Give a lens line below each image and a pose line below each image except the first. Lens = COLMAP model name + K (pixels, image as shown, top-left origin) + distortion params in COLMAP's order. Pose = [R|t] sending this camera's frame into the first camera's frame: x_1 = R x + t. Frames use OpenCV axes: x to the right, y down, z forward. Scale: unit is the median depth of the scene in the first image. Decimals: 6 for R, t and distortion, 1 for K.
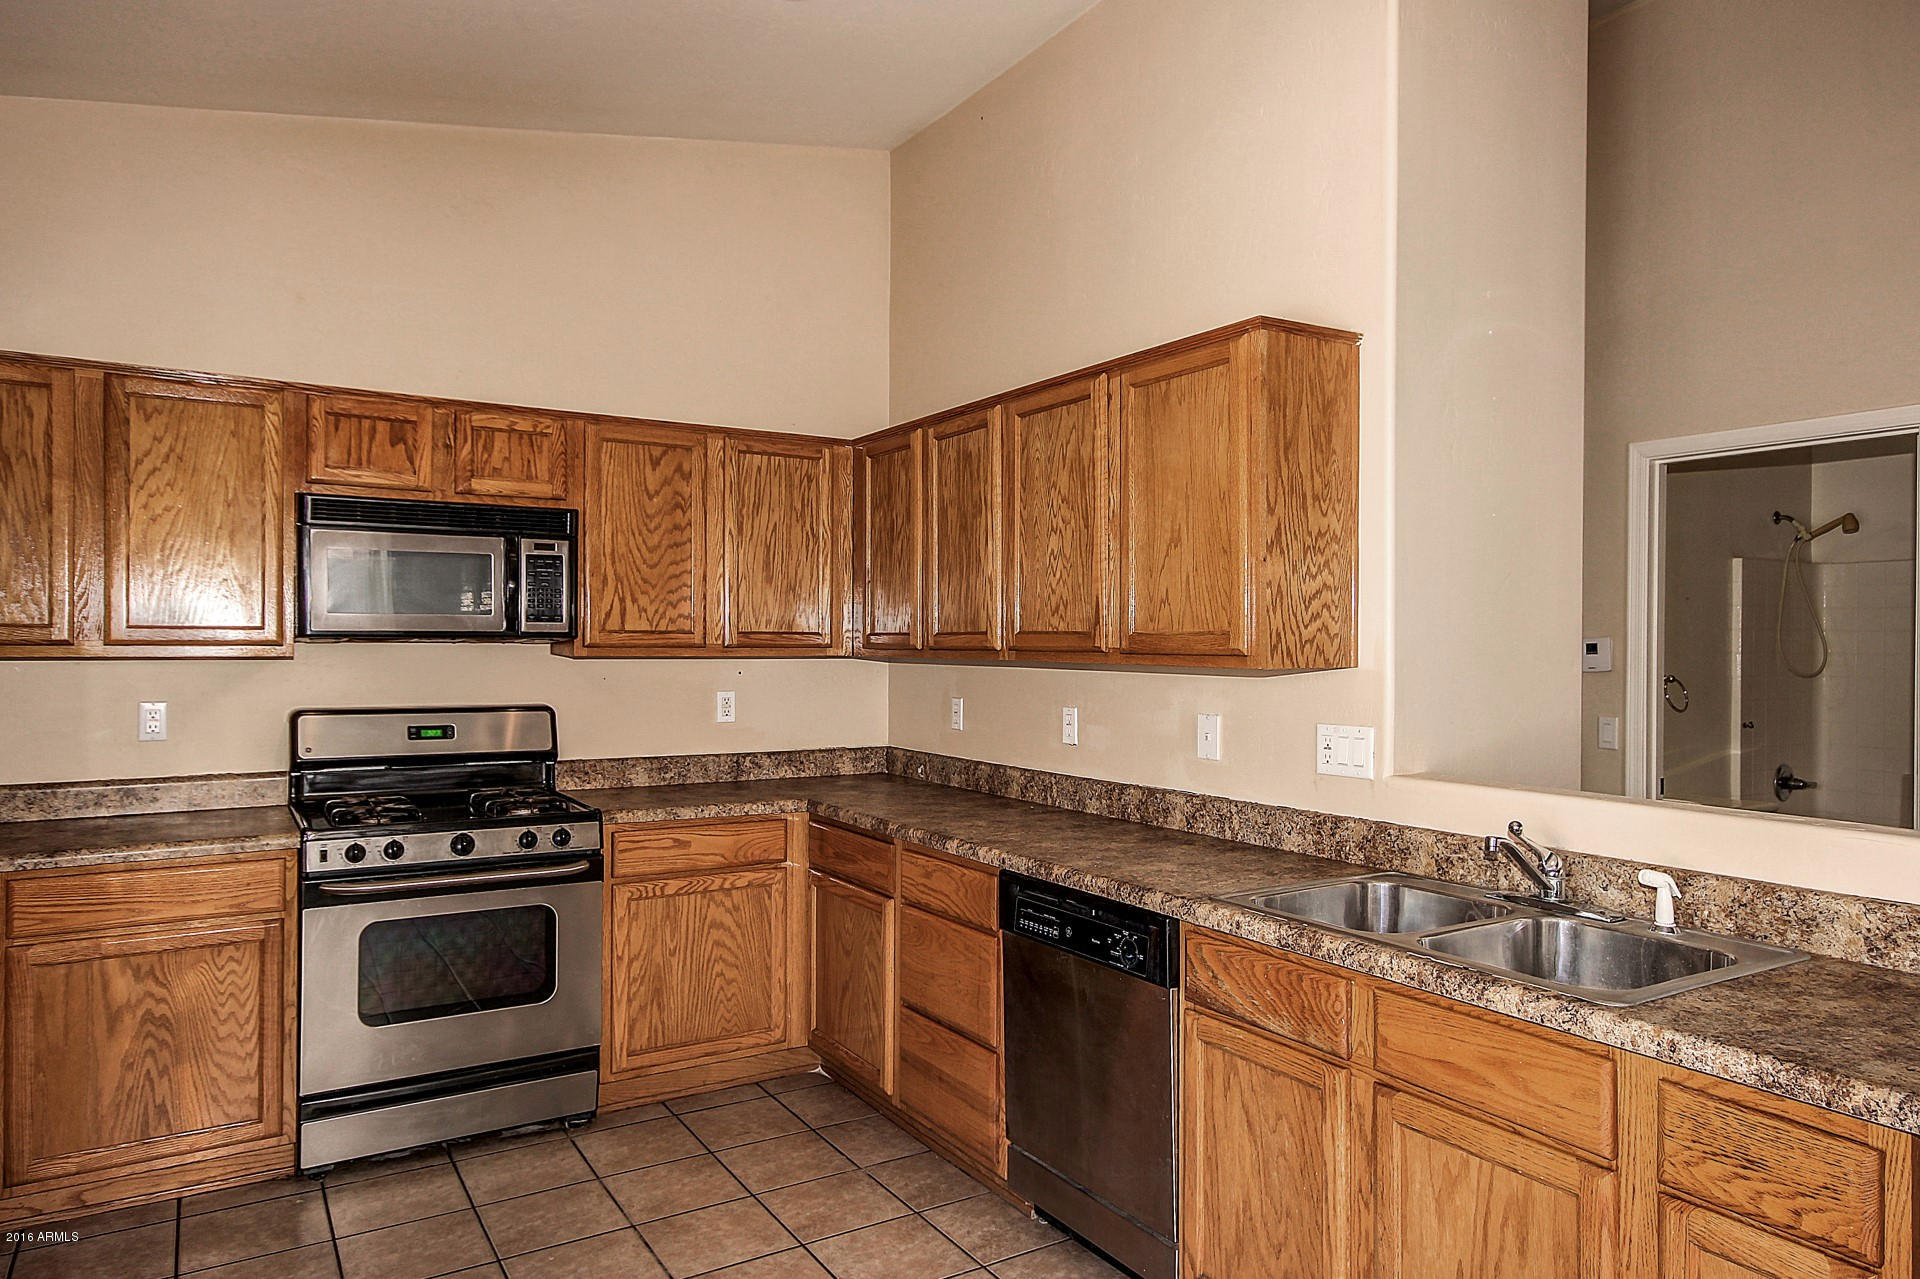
lens RADIAL K [[1216.8, 0, 967.0], [0, 1216.8, 646.0], [0, 0, 1]] dist [0.006839, 0.016108]
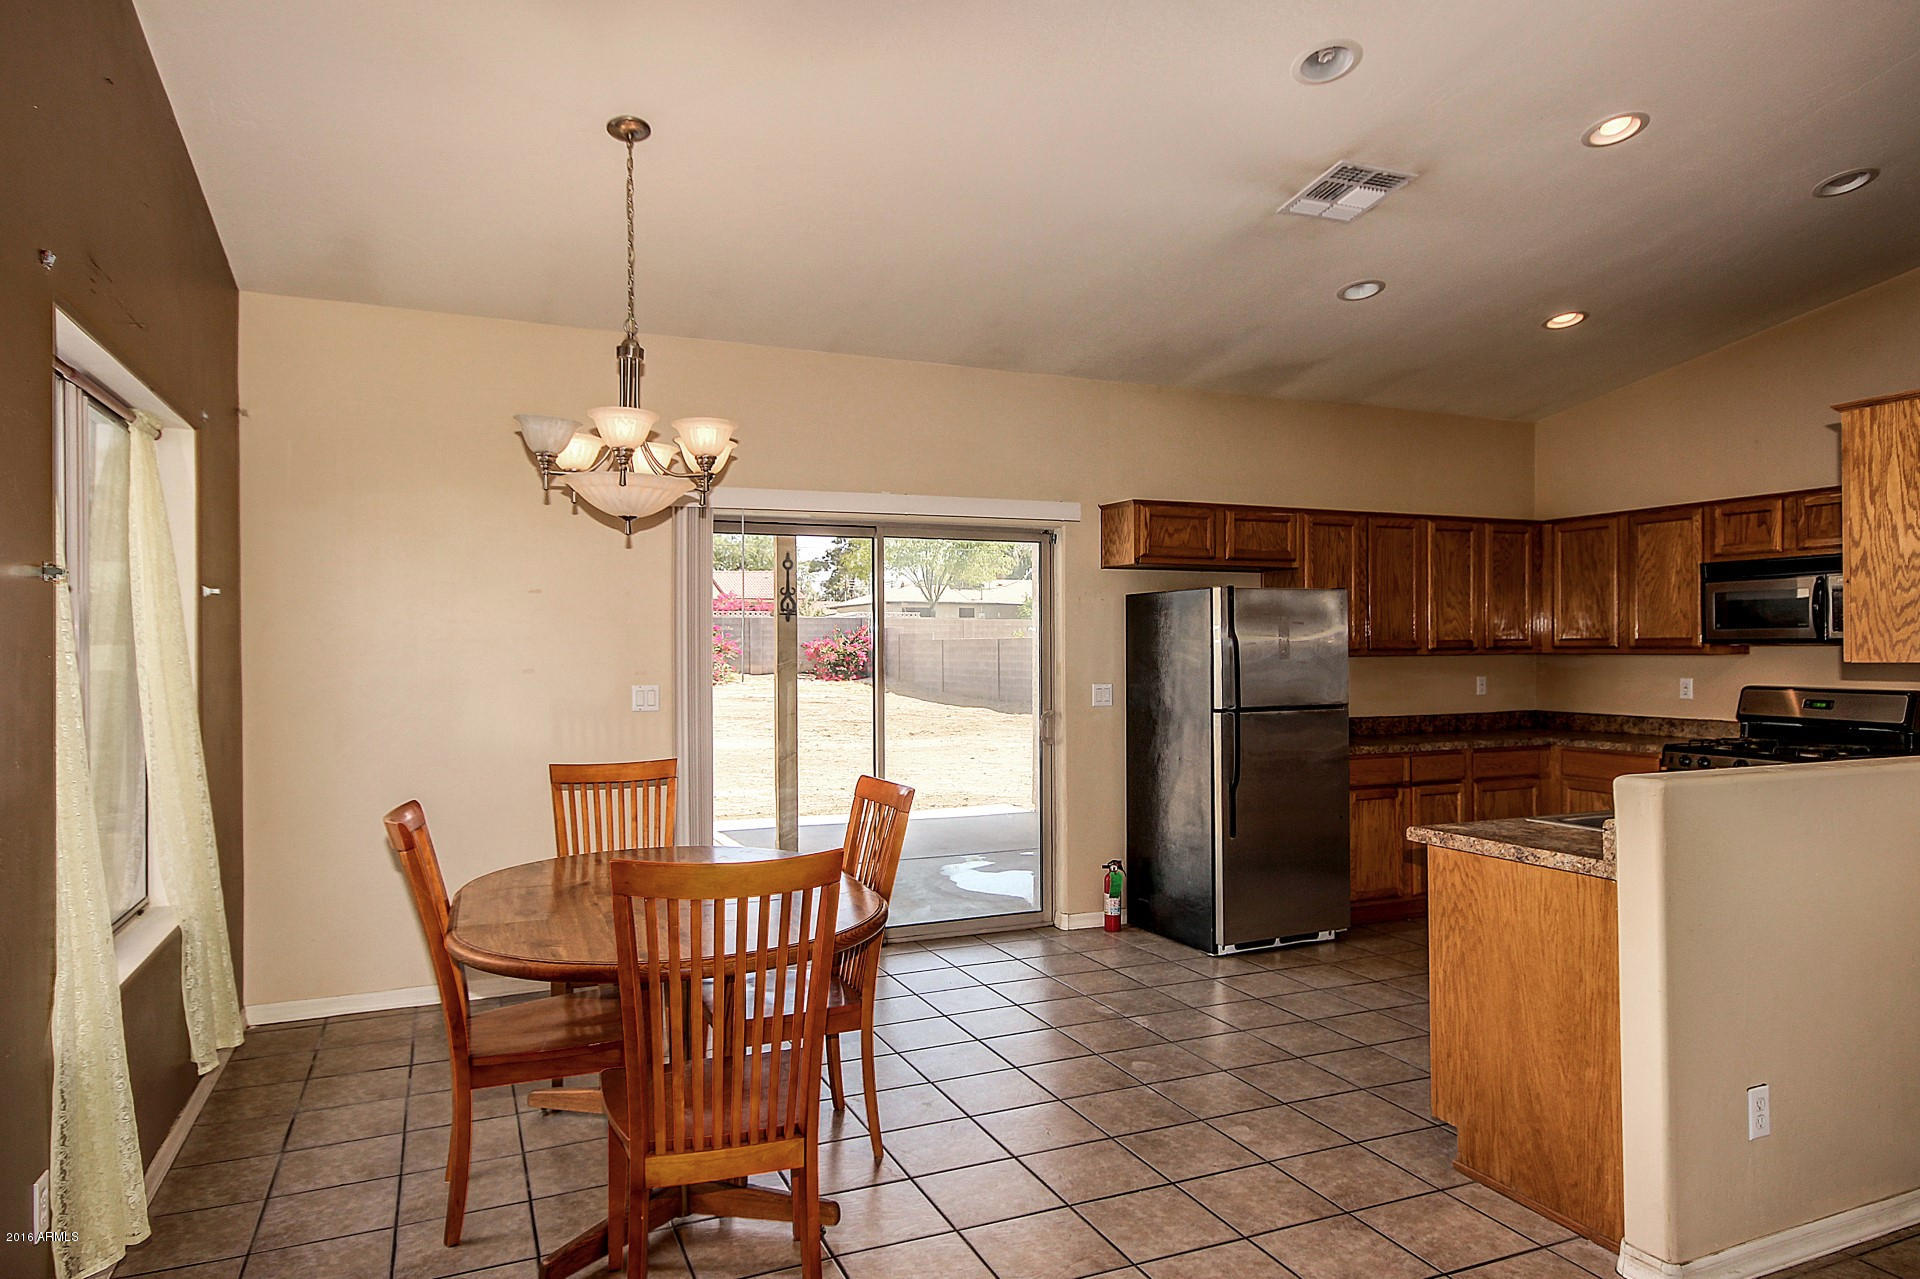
lens RADIAL K [[1178.1, 0, 964.7], [0, 1178.1, 646.7], [0, 0, 1]] dist [0.014960, 0.003470]
pose [[-0.144949, -0.004452, -0.989429, 1.361333], [-0.000160, 0.999990, -0.004476, 0.005991], [0.989439, -0.000490, -0.144948, 0.179327]]
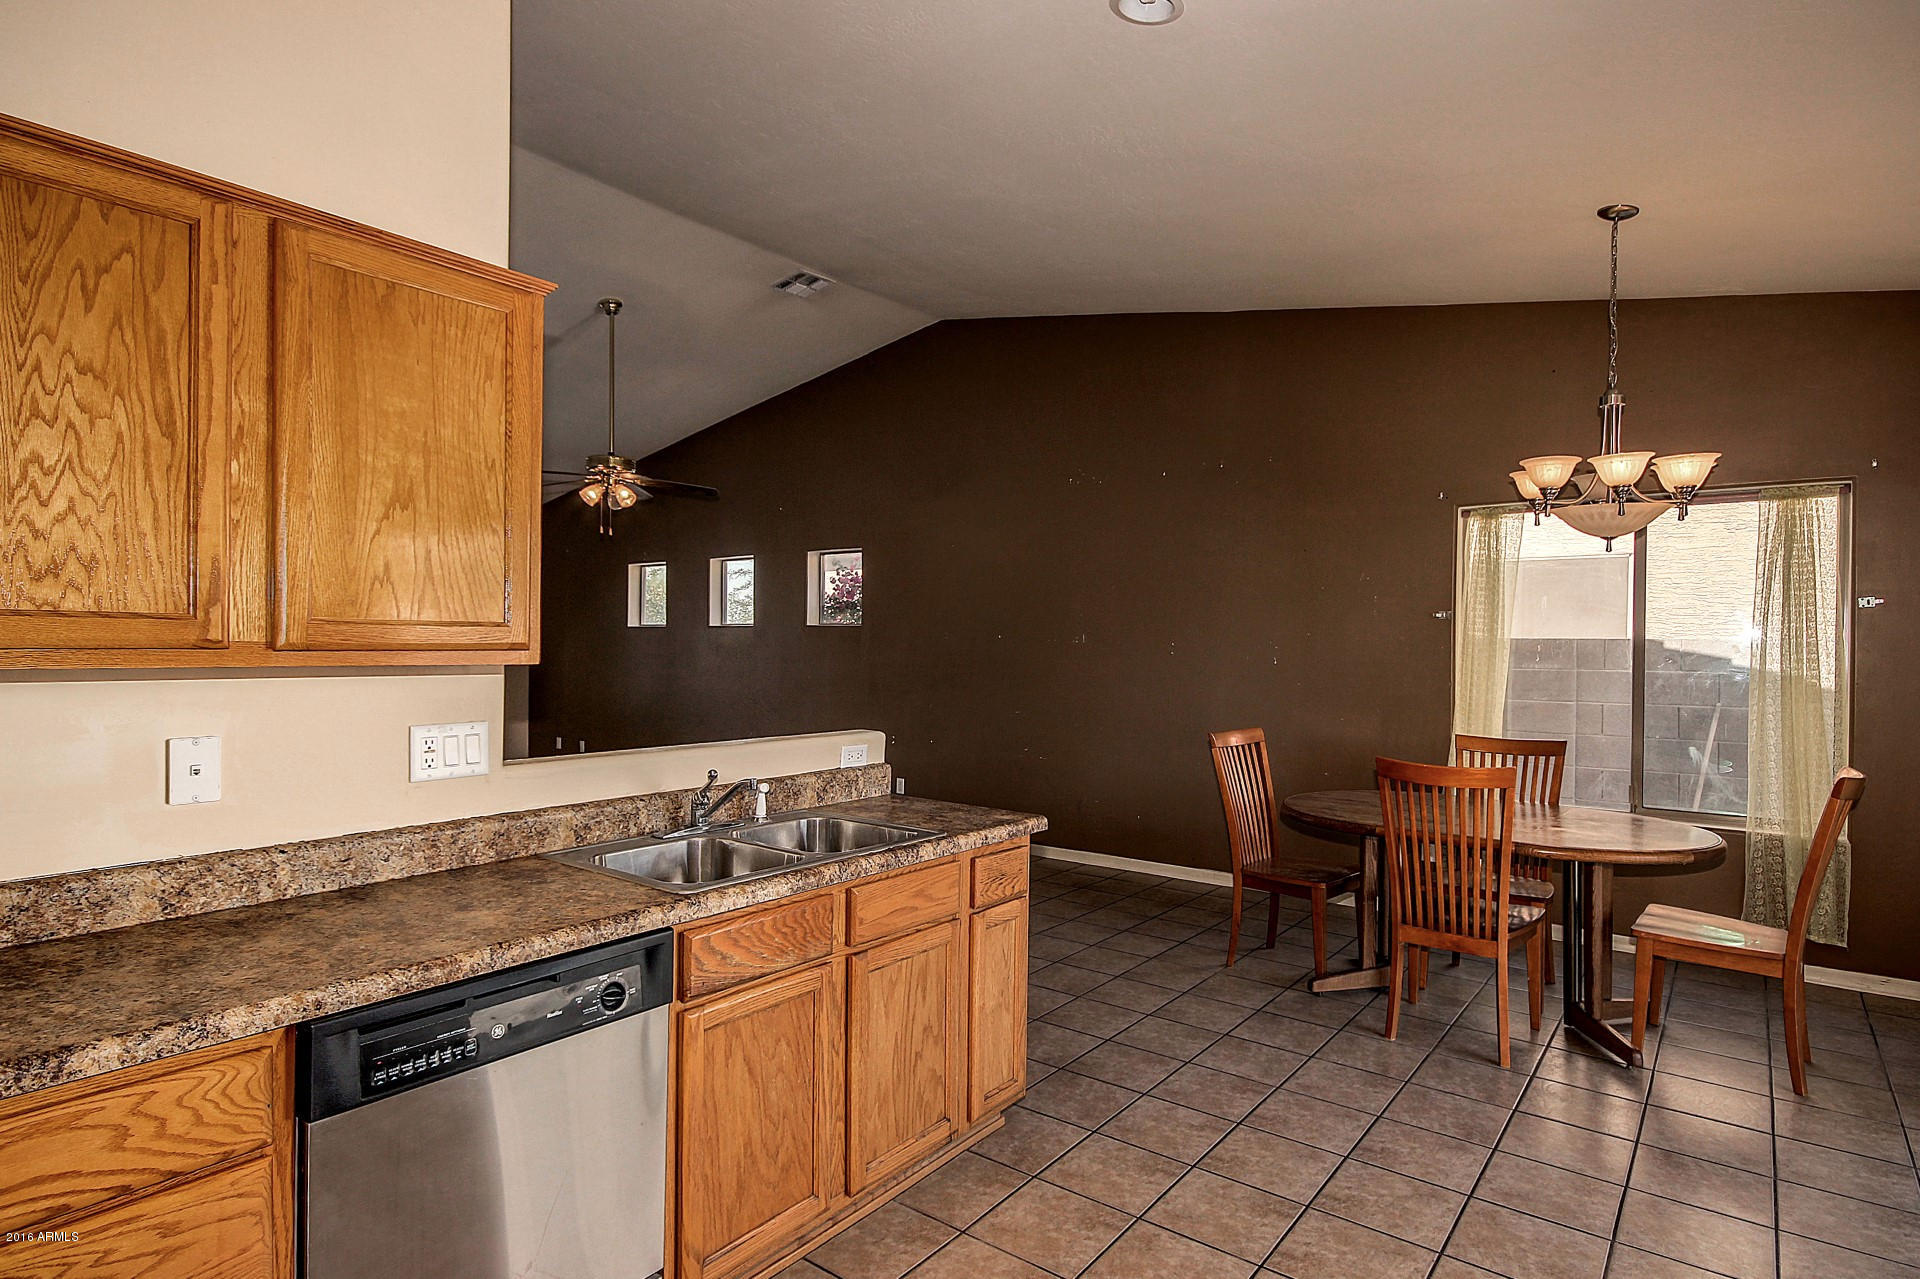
lens RADIAL K [[1002.2, 0, 978.4], [0, 1002.2, 652.9], [0, 0, 1]] dist [0.015515, -0.008792]
pose [[-0.341122, -0.013642, 0.939920, -0.471949], [-0.002215, 0.999904, 0.013708, -0.000194], [-0.940017, 0.002594, -0.341119, 0.760023]]
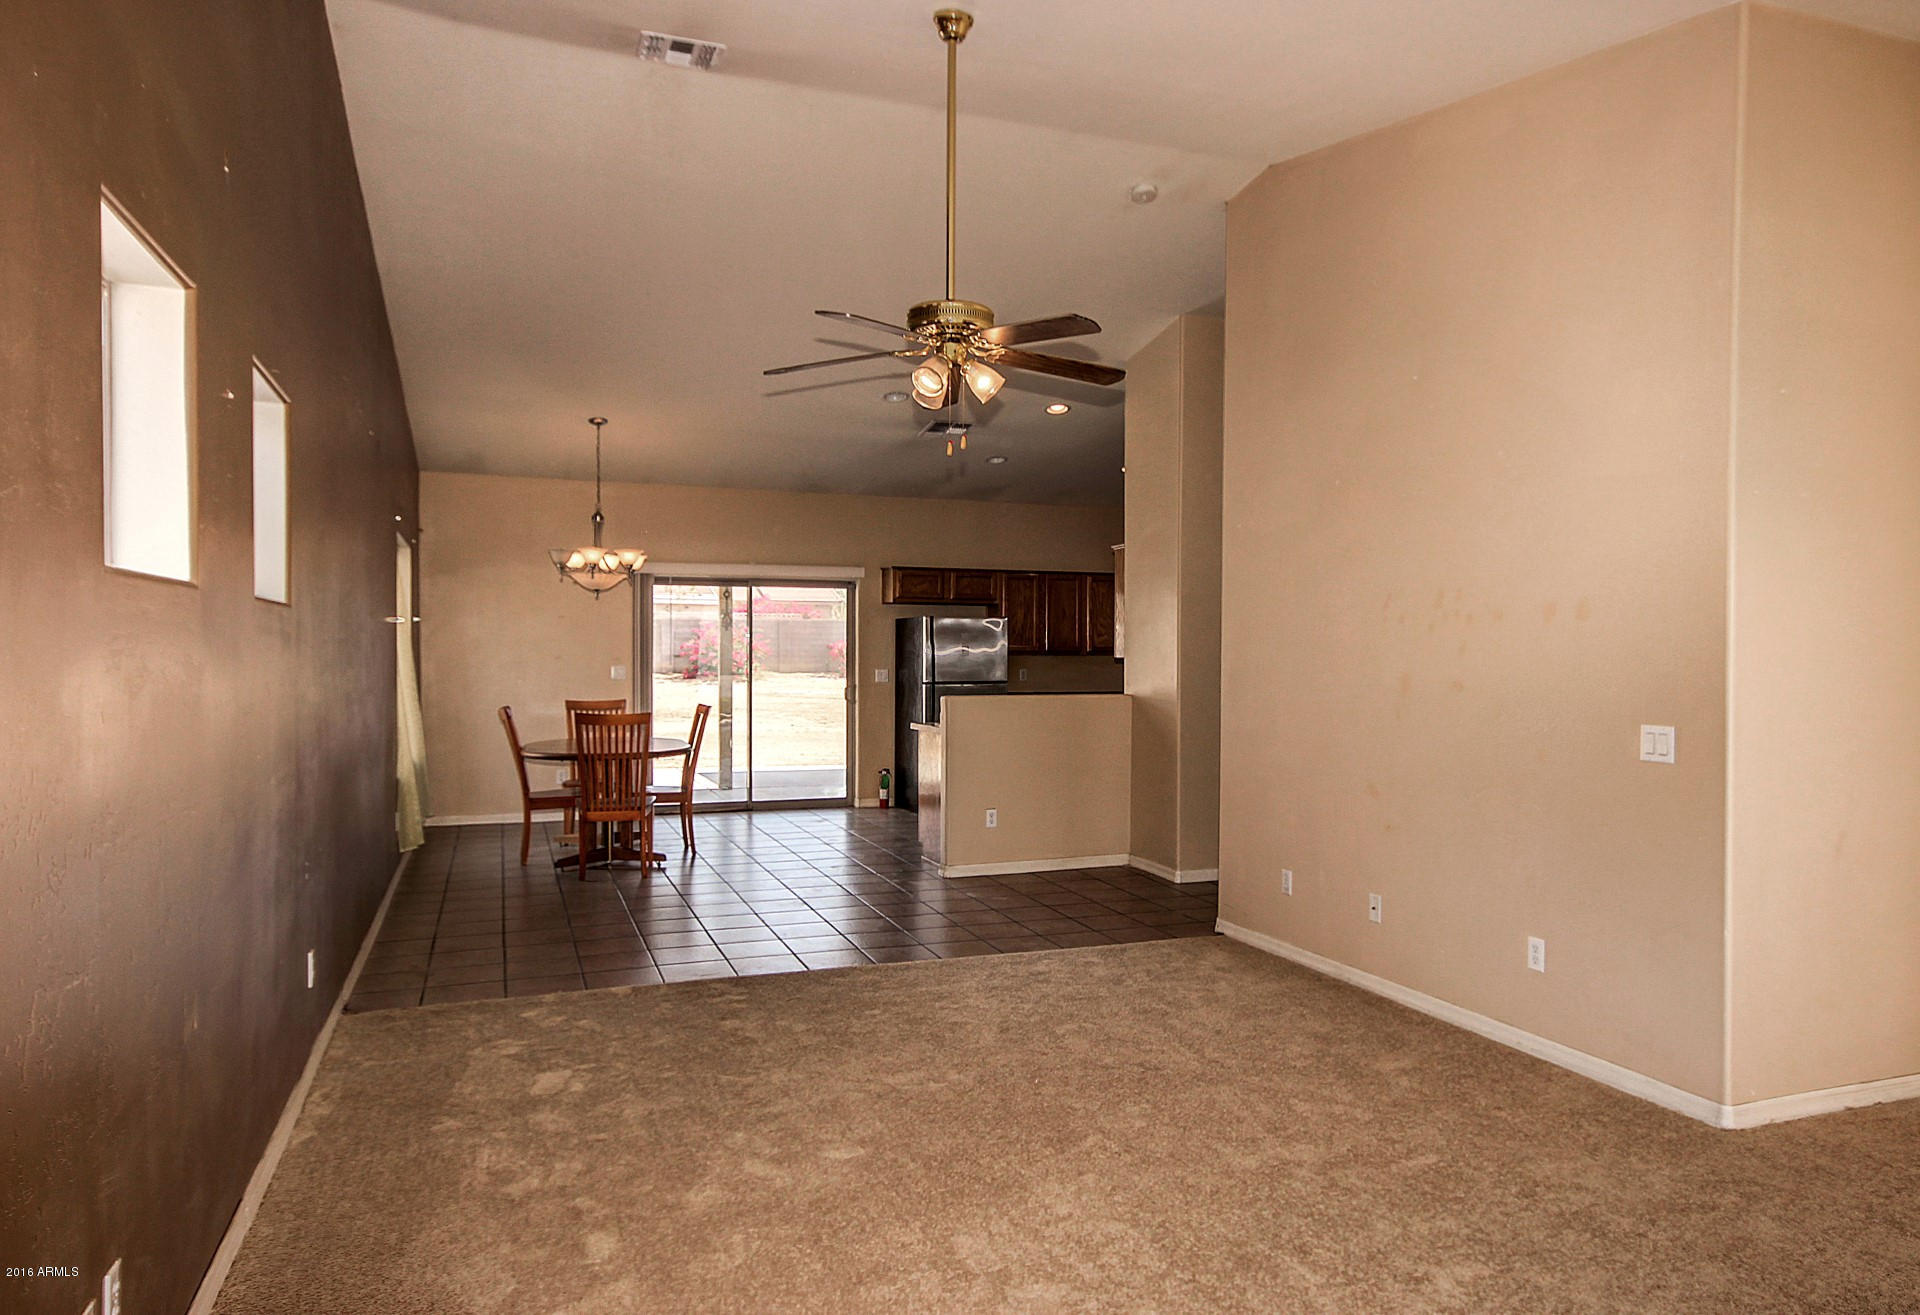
lens RADIAL K [[1219.3, 0, 965.1], [0, 1219.3, 675.2], [0, 0, 1]] dist [0.009073, 0.000678]
pose [[-0.197982, 0.013582, -0.980112, 2.721756], [-0.009237, 0.999834, 0.015721, 0.016783], [0.980162, 0.012166, -0.197824, 0.997539]]
